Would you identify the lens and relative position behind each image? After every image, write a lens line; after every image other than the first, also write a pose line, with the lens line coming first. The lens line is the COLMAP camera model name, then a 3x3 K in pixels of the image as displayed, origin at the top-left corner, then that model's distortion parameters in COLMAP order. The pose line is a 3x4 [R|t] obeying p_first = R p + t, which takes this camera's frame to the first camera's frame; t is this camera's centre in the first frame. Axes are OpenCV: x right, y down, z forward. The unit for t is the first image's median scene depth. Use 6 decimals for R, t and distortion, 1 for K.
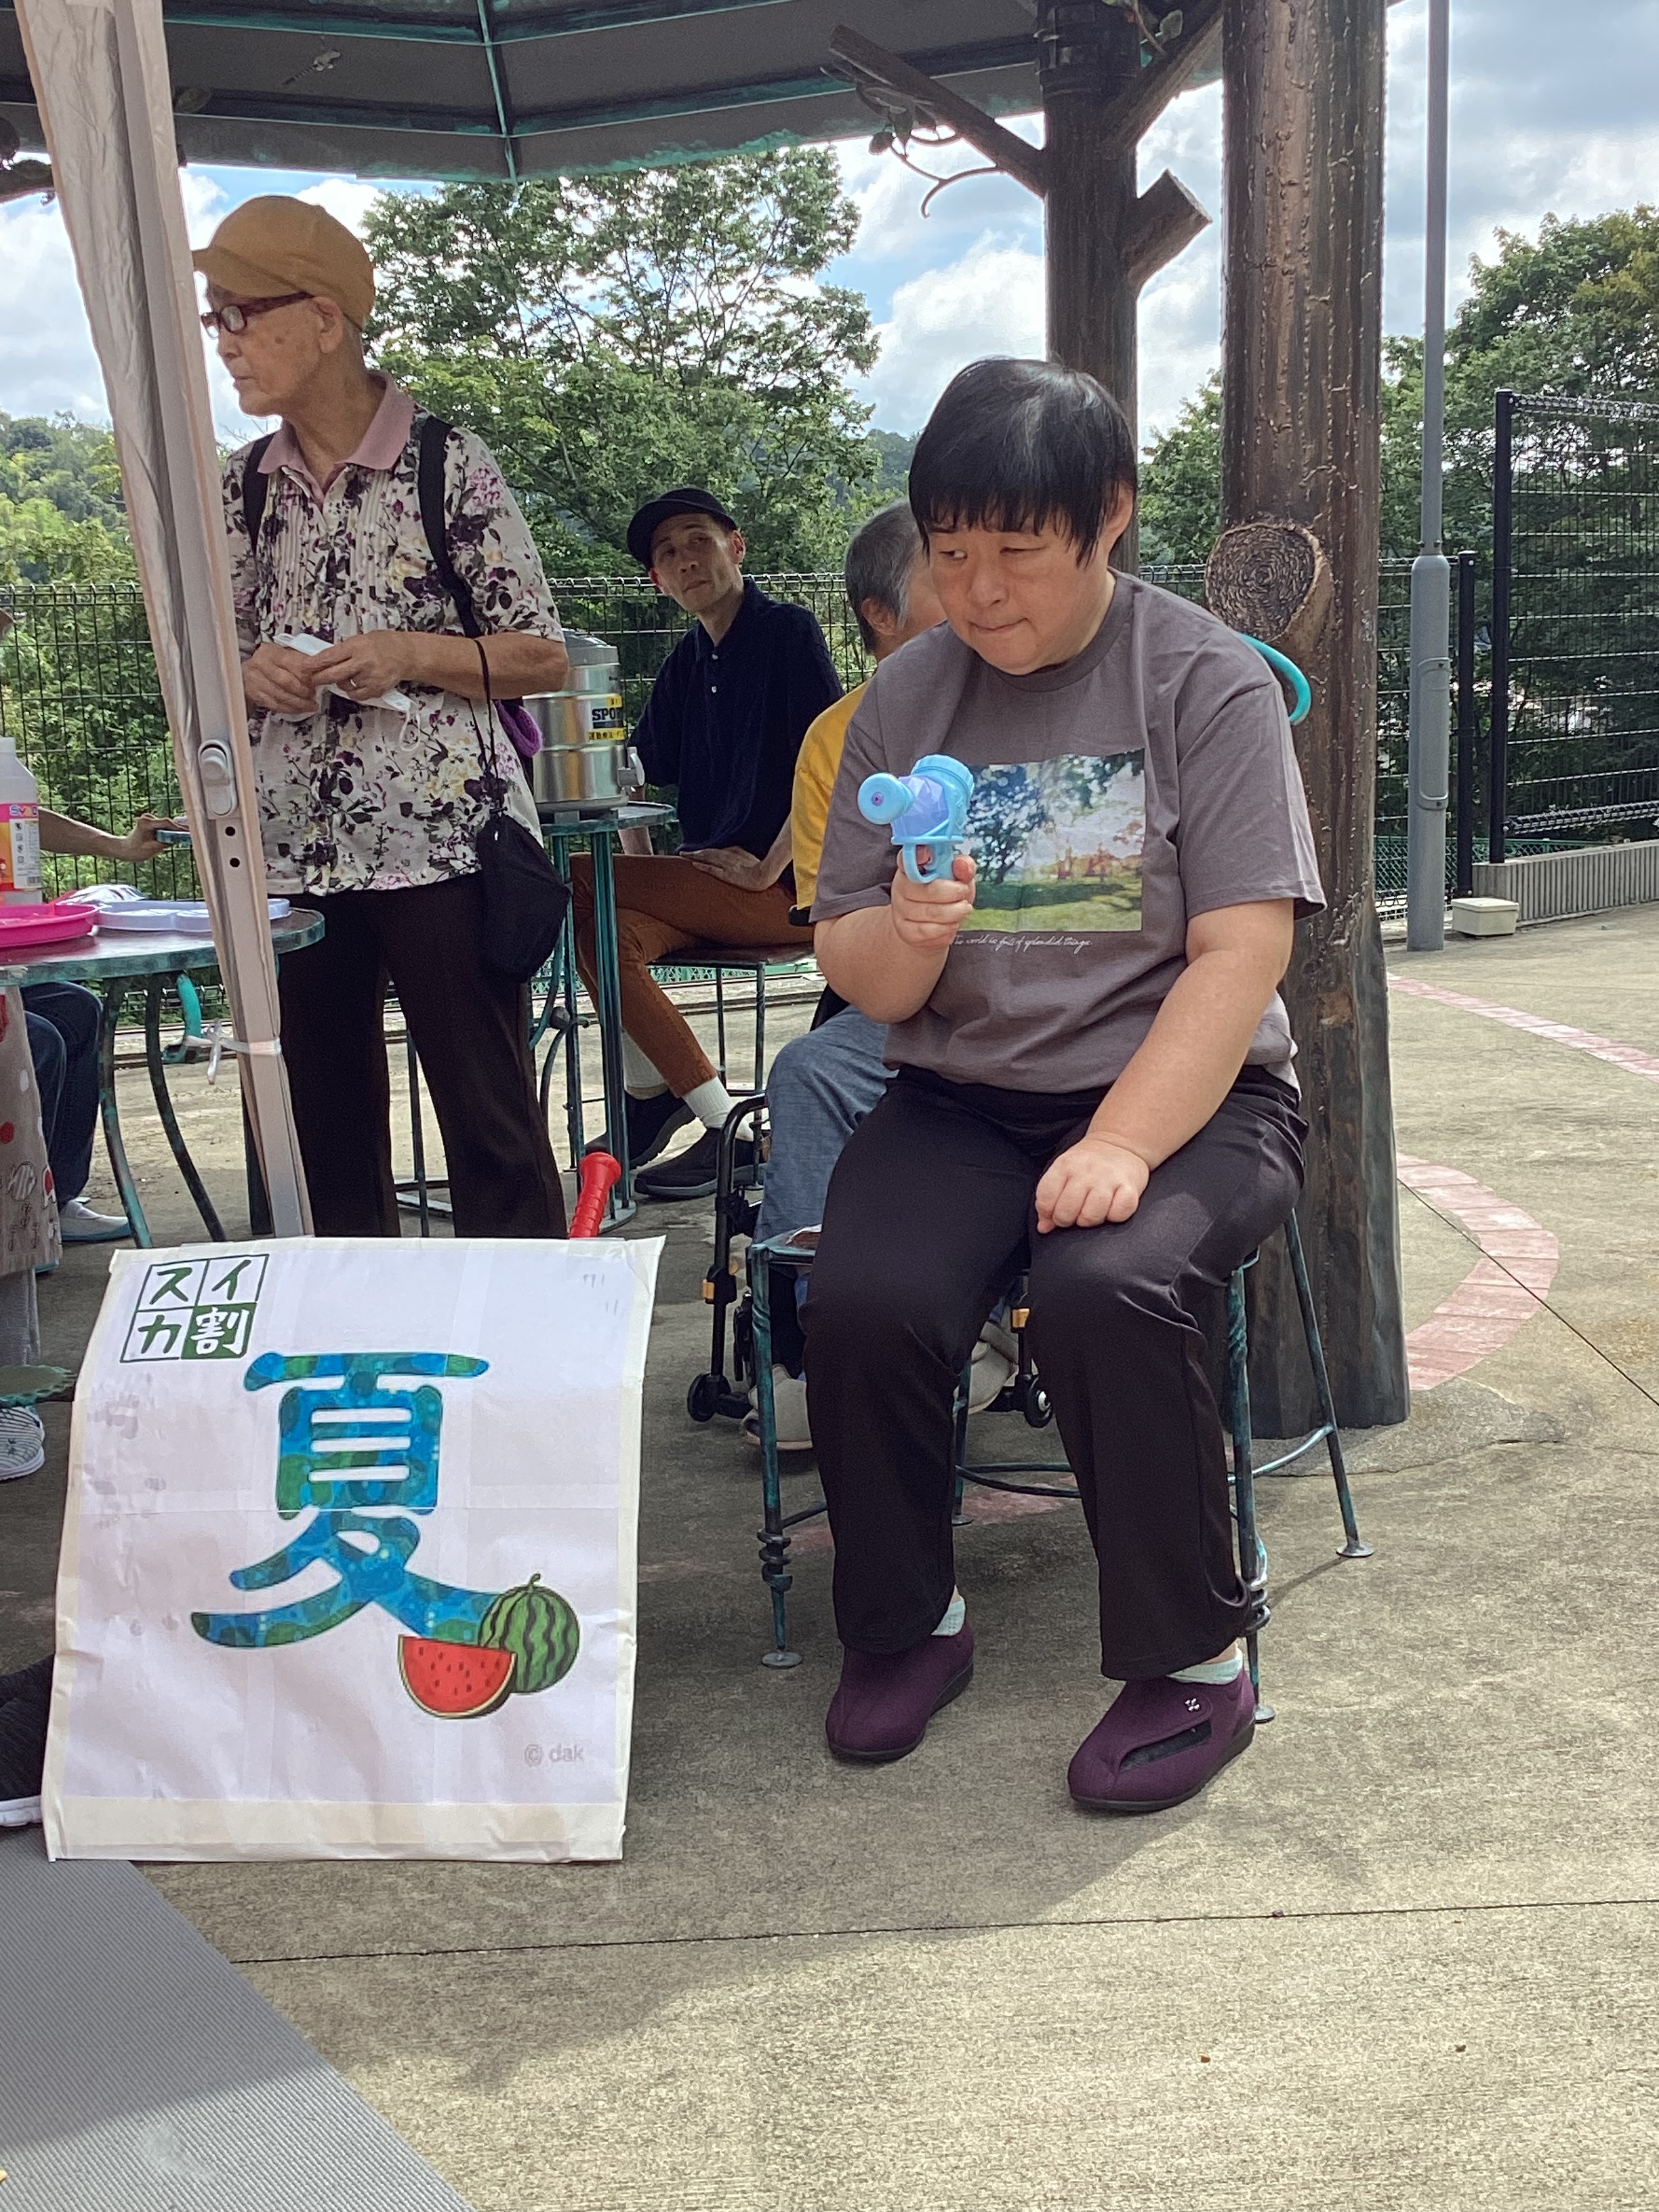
lens RADIAL K [[2730.5, 0, 829.5], [0, 2730.5, 1106.0], [0, 0, 1]] dist [0.114951, -0.071643]
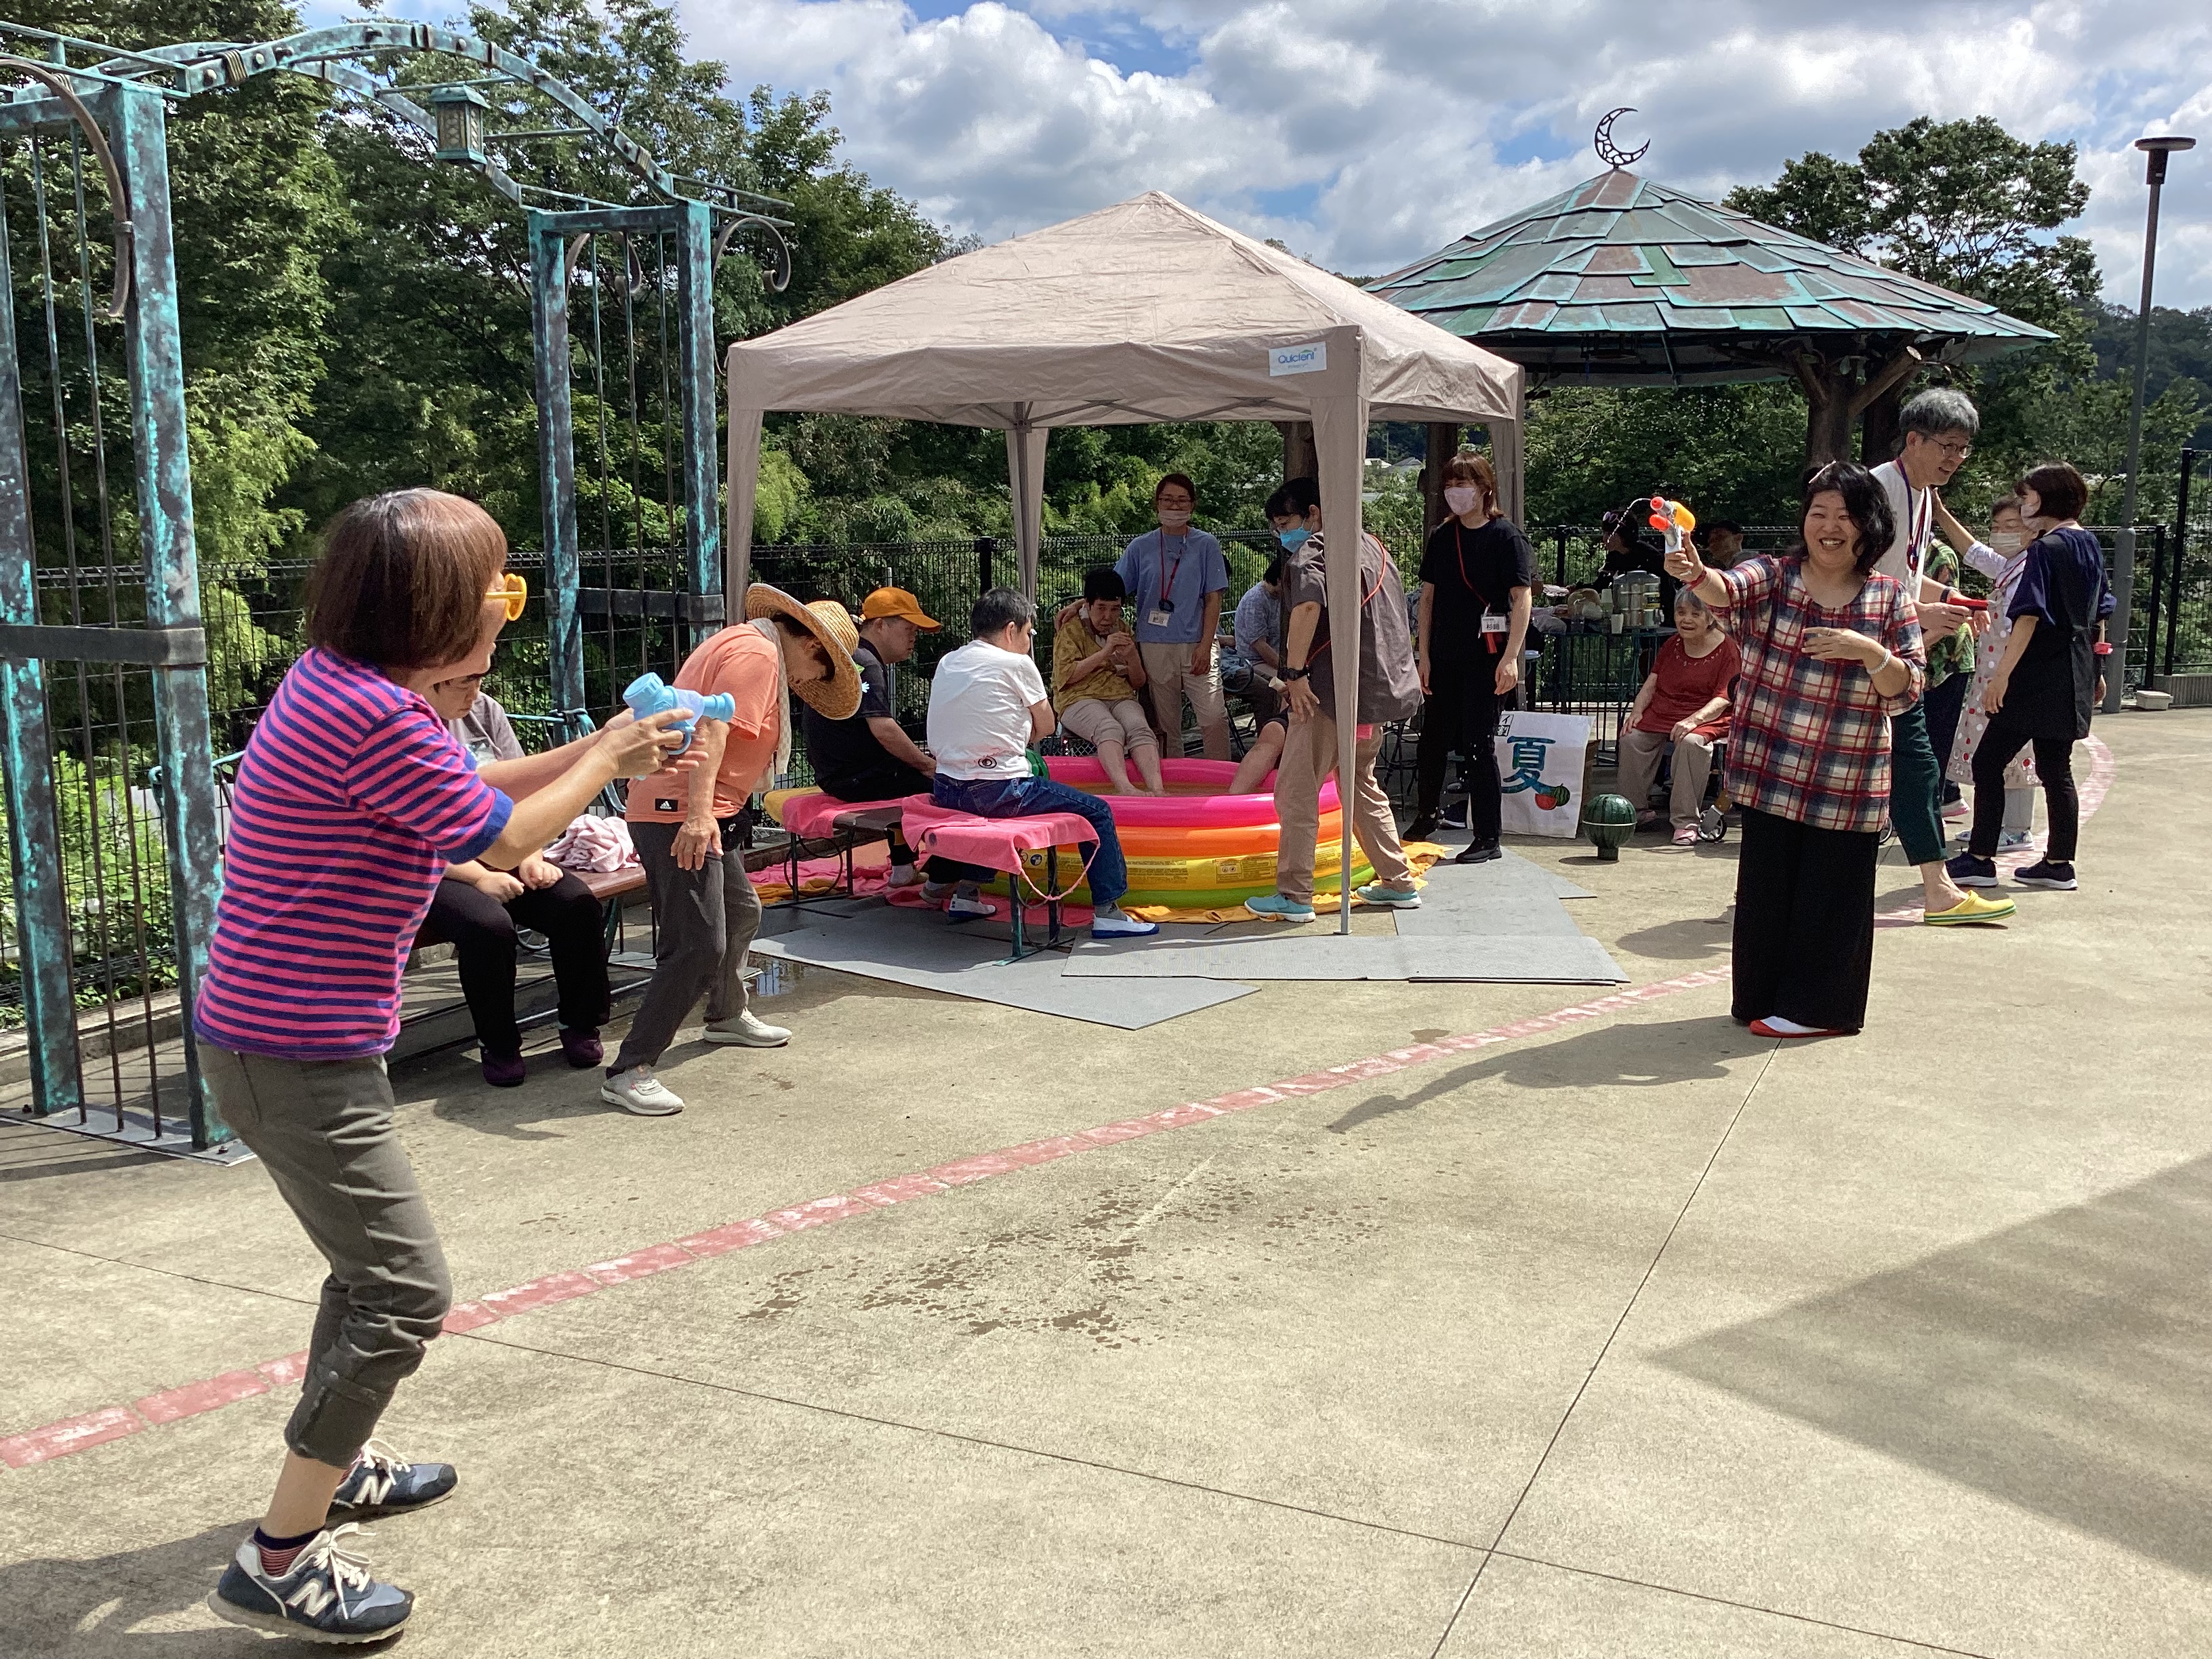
lens RADIAL K [[2020.8, 0, 1106.0], [0, 2020.8, 829.5], [0, 0, 1]] dist [0.022601, -0.028389]
pose [[0.899389, 0.104397, -0.424501, 0.029978], [-0.099167, 0.994474, 0.034465, 0.008429], [0.425753, 0.011099, 0.904771, -0.112619]]
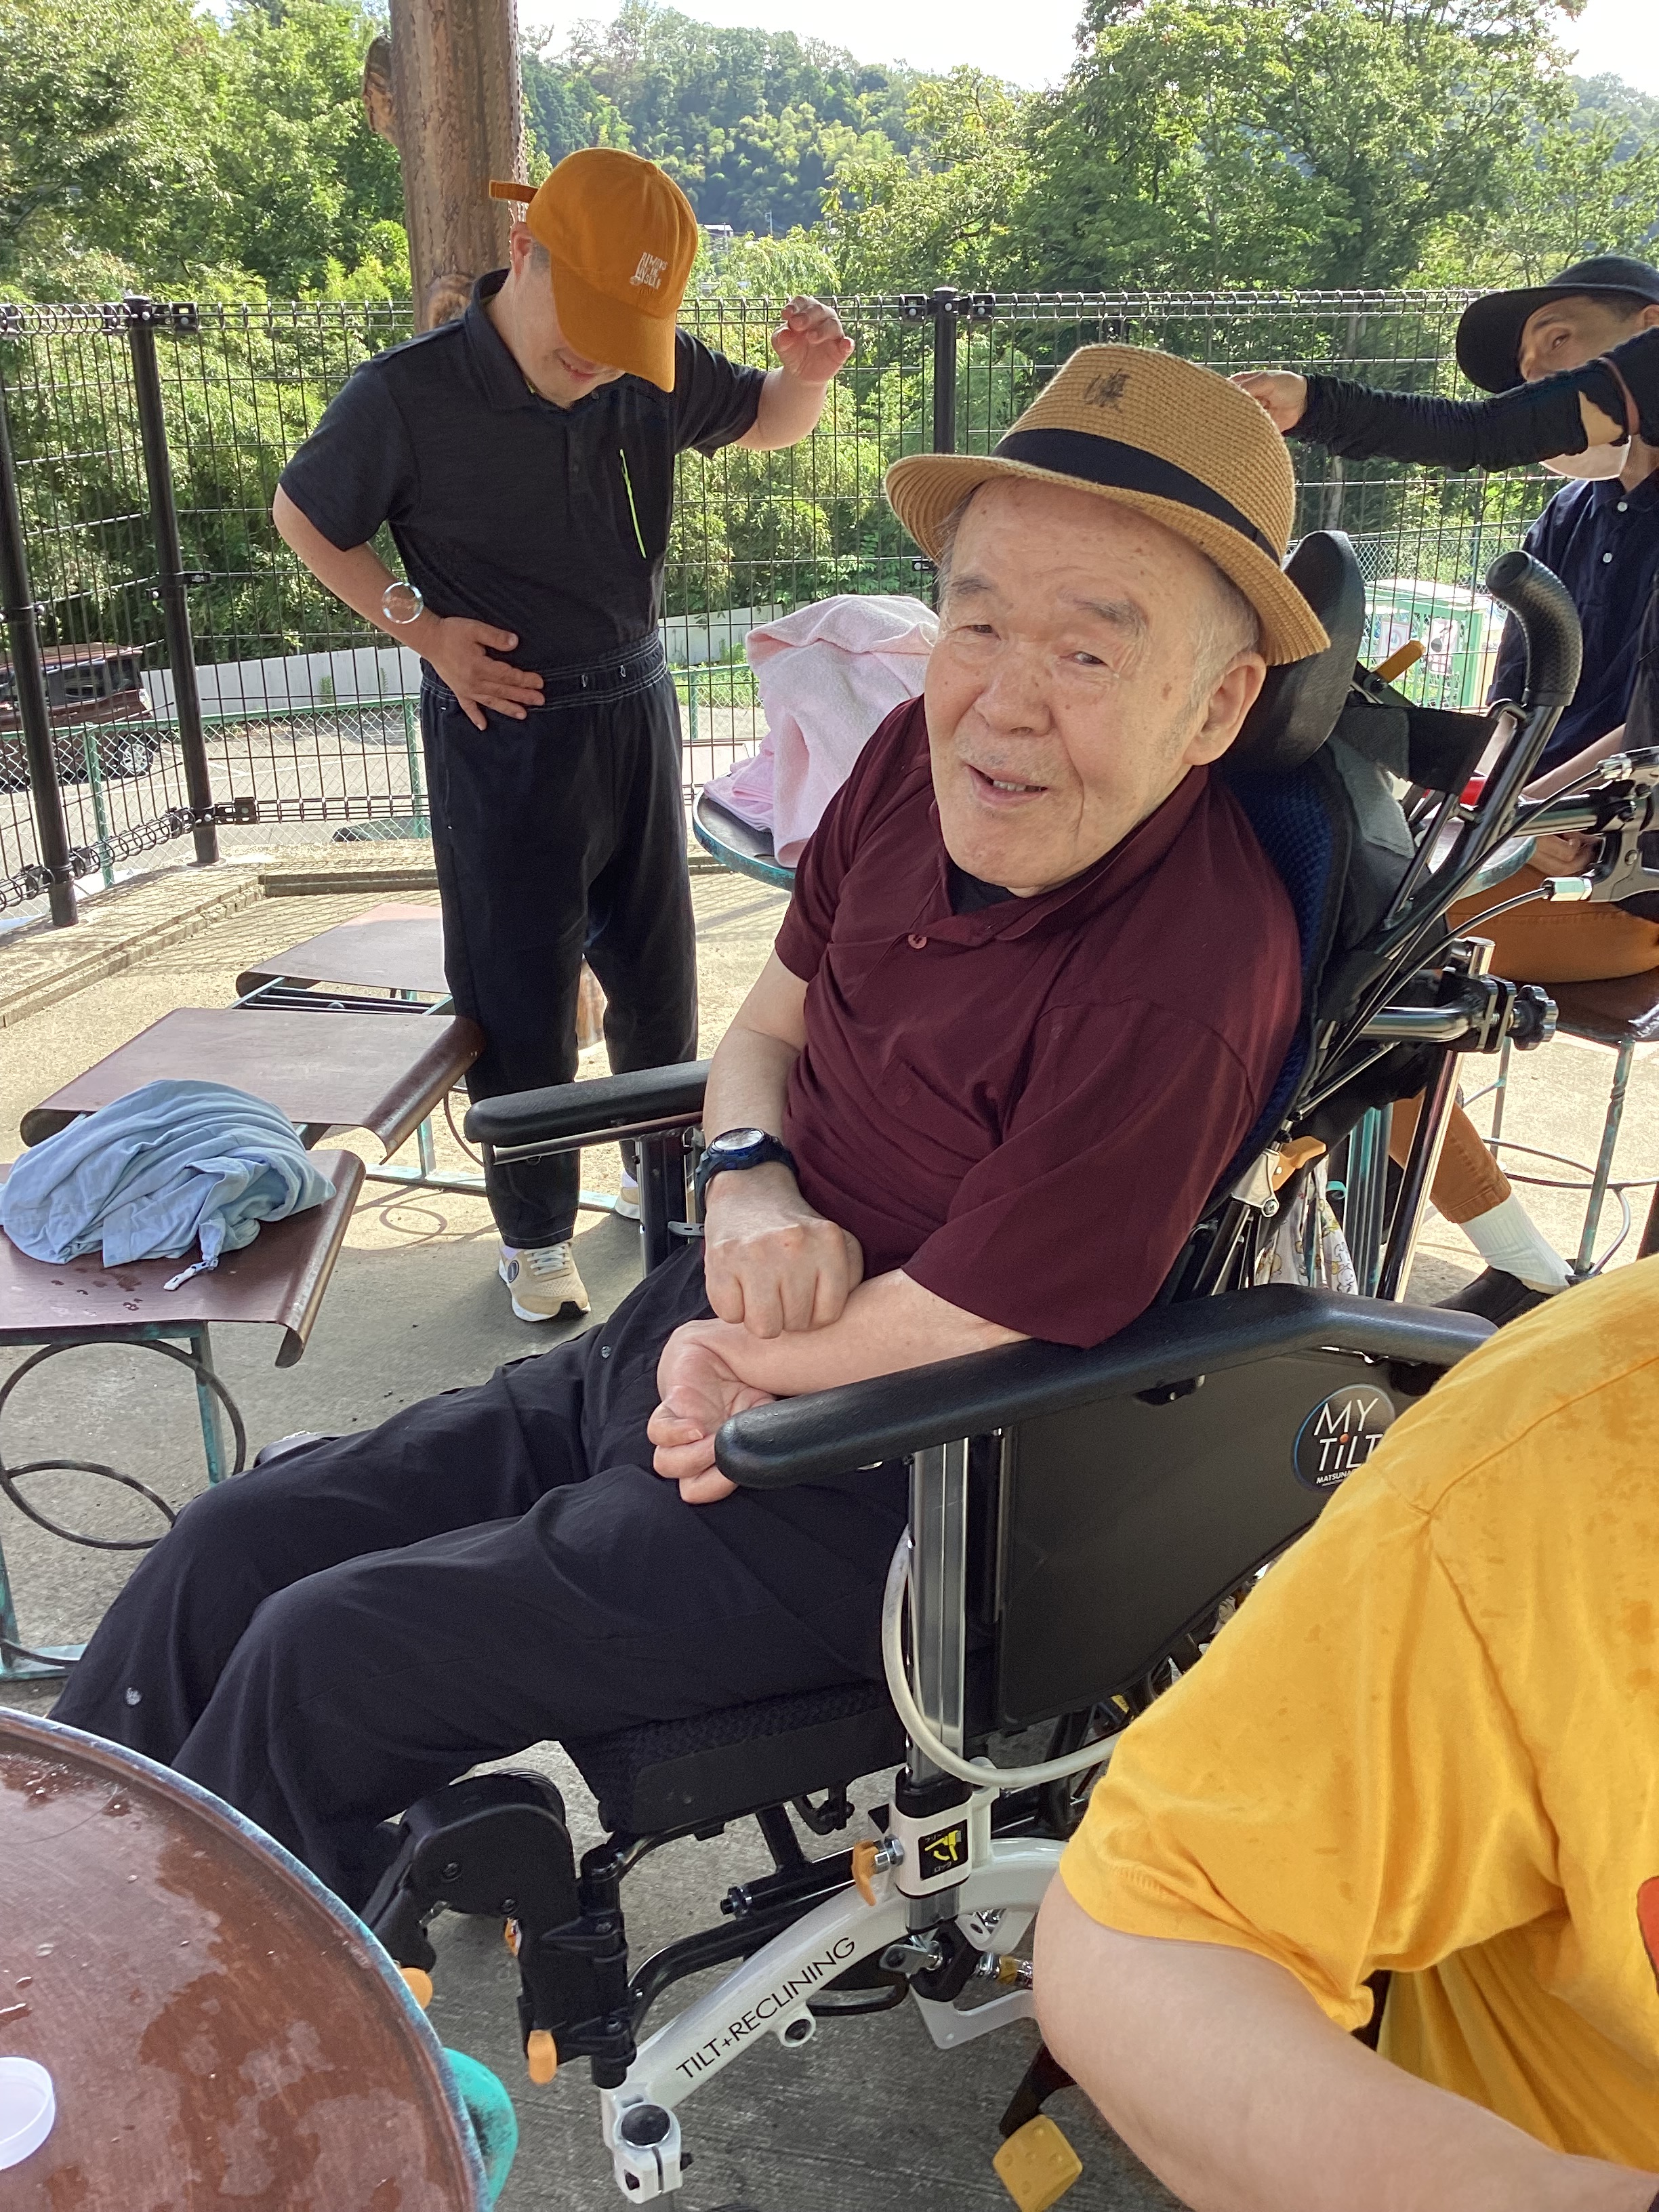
lens RADIAL K [[2009.3, 0, 829.5], [0, 2009.3, 1106.0], [0, 0, 1]] dist [-0.001250, -0.025692]
pose [[0.956728, 0.133965, -0.258313, -0.007895], [-0.069729, 0.967403, 0.243452, -0.014477], [0.282507, -0.214905, 0.934883, 0.053526]]
